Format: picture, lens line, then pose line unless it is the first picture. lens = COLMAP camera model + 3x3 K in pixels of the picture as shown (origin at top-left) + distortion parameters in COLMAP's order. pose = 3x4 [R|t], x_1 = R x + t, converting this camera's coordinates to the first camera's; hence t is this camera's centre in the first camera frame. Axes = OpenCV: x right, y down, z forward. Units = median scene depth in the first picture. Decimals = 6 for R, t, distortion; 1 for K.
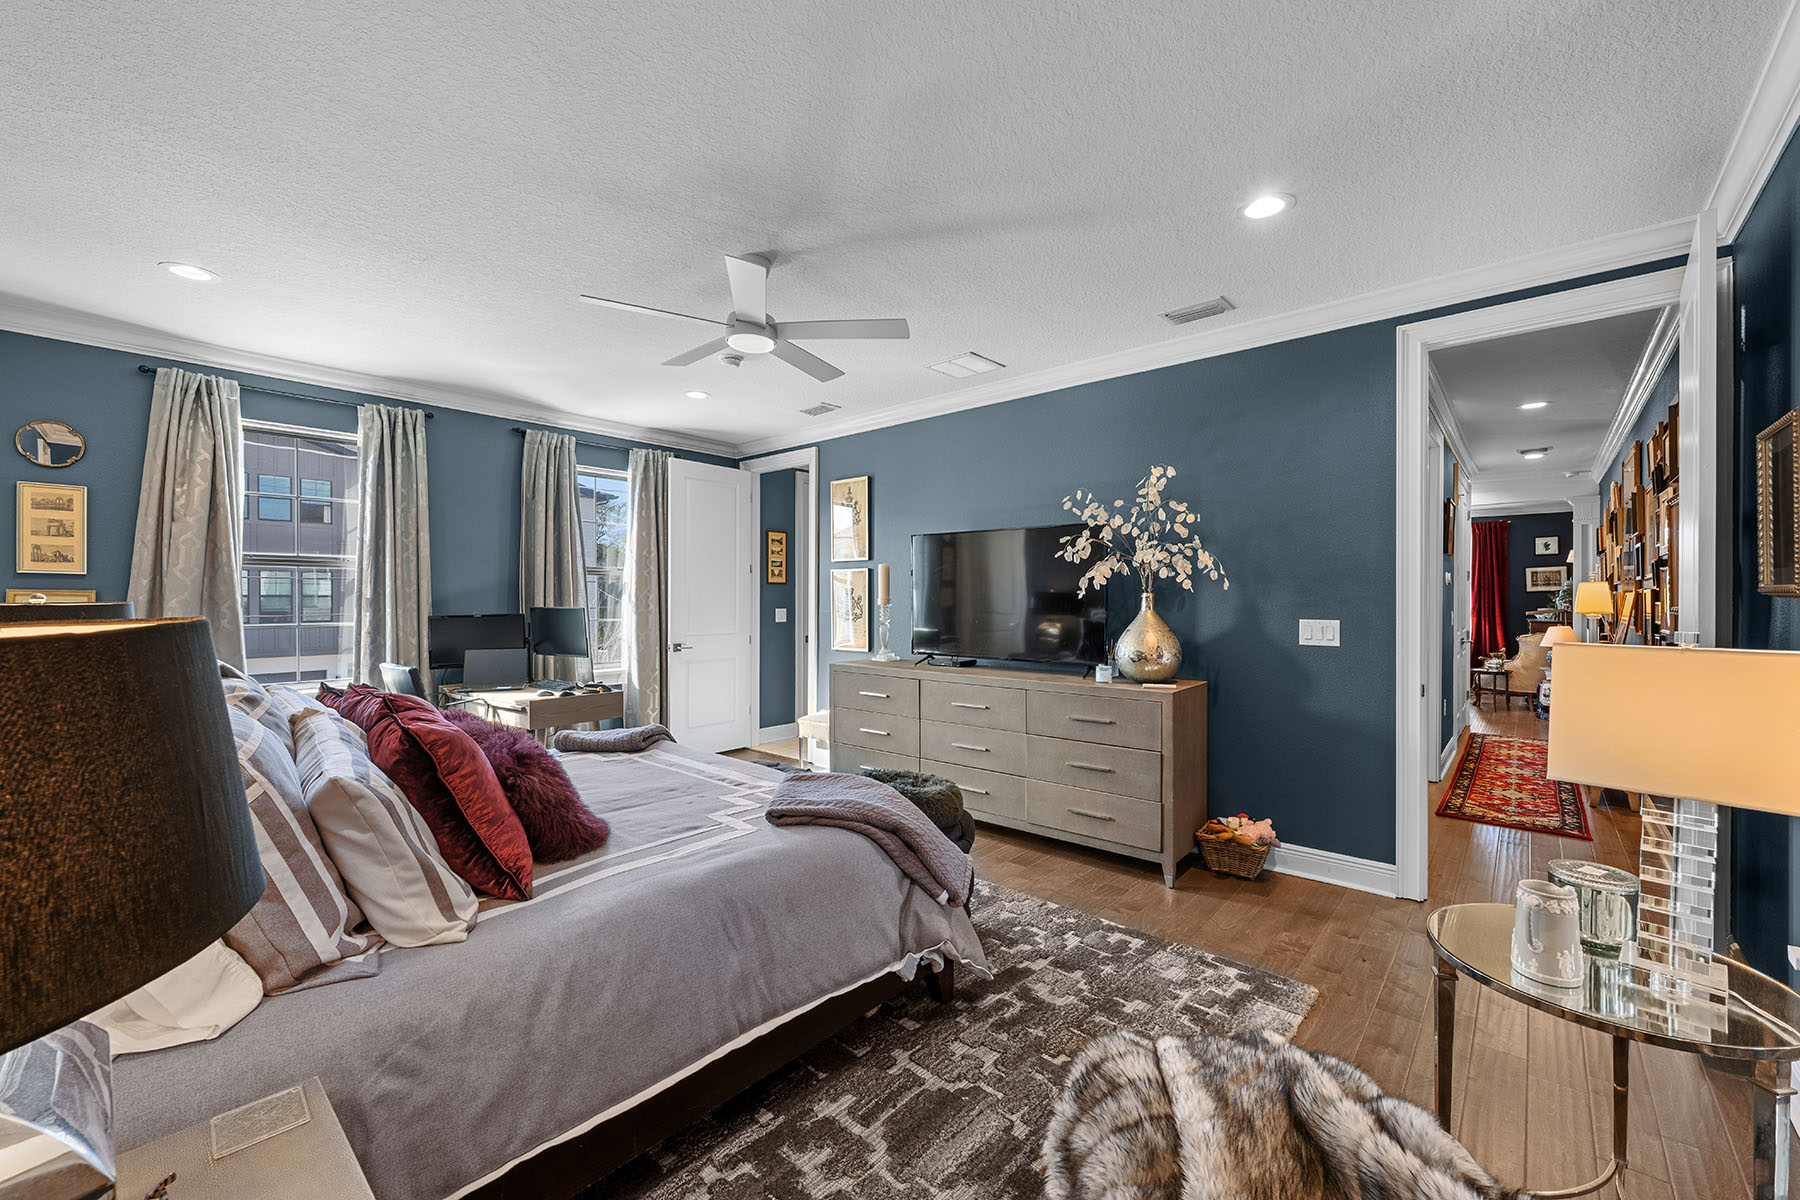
lens RADIAL K [[723.2, 0, 896.4], [0, 723.2, 602.1], [0, 0, 1]] dist [-0.001490, 0.000711]
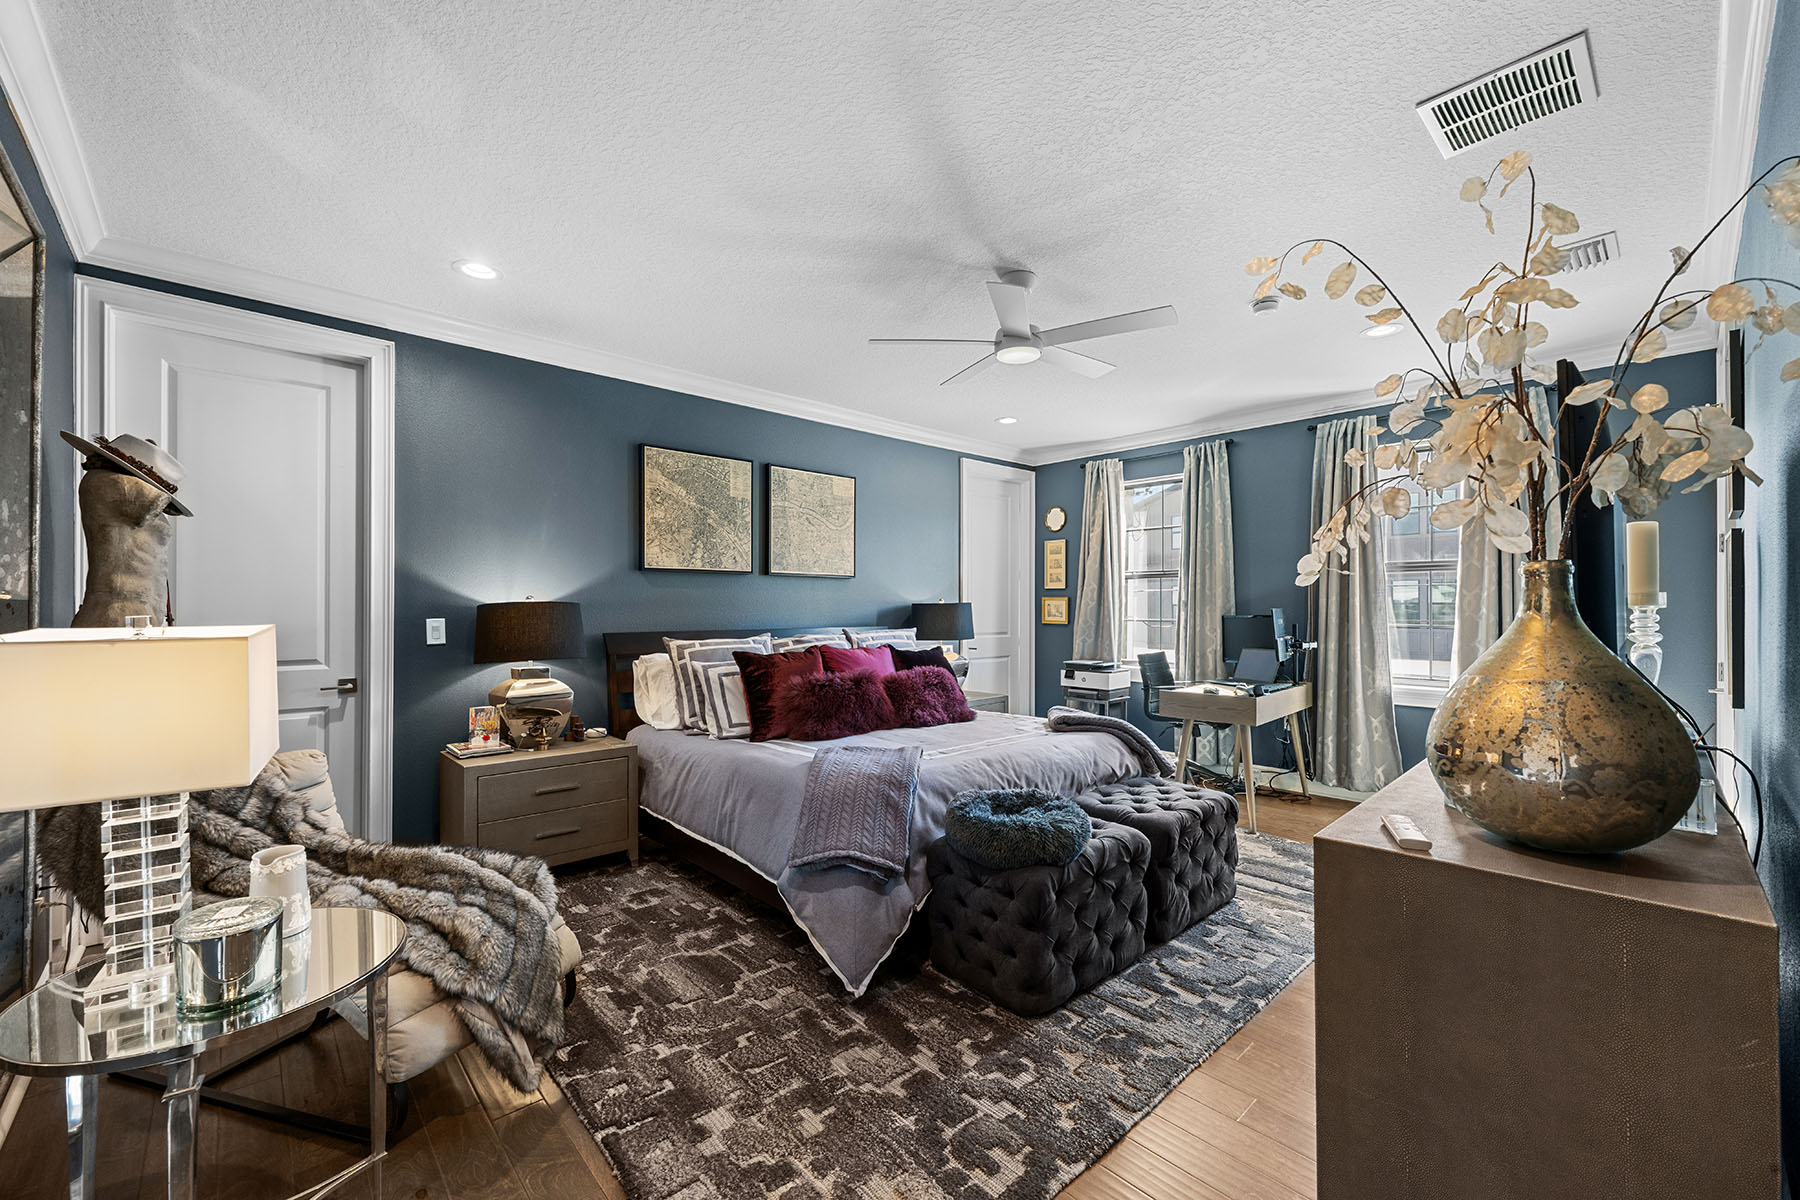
lens RADIAL K [[723.2, 0, 896.2], [0, 723.2, 600.7], [0, 0, 1]] dist [-0.001490, 0.000711]
pose [[-0.102121, -0.008141, -0.994739, 0.974411], [-0.006506, 0.999951, -0.007515, 0.013127], [0.994751, 0.005704, -0.102169, 1.046519]]
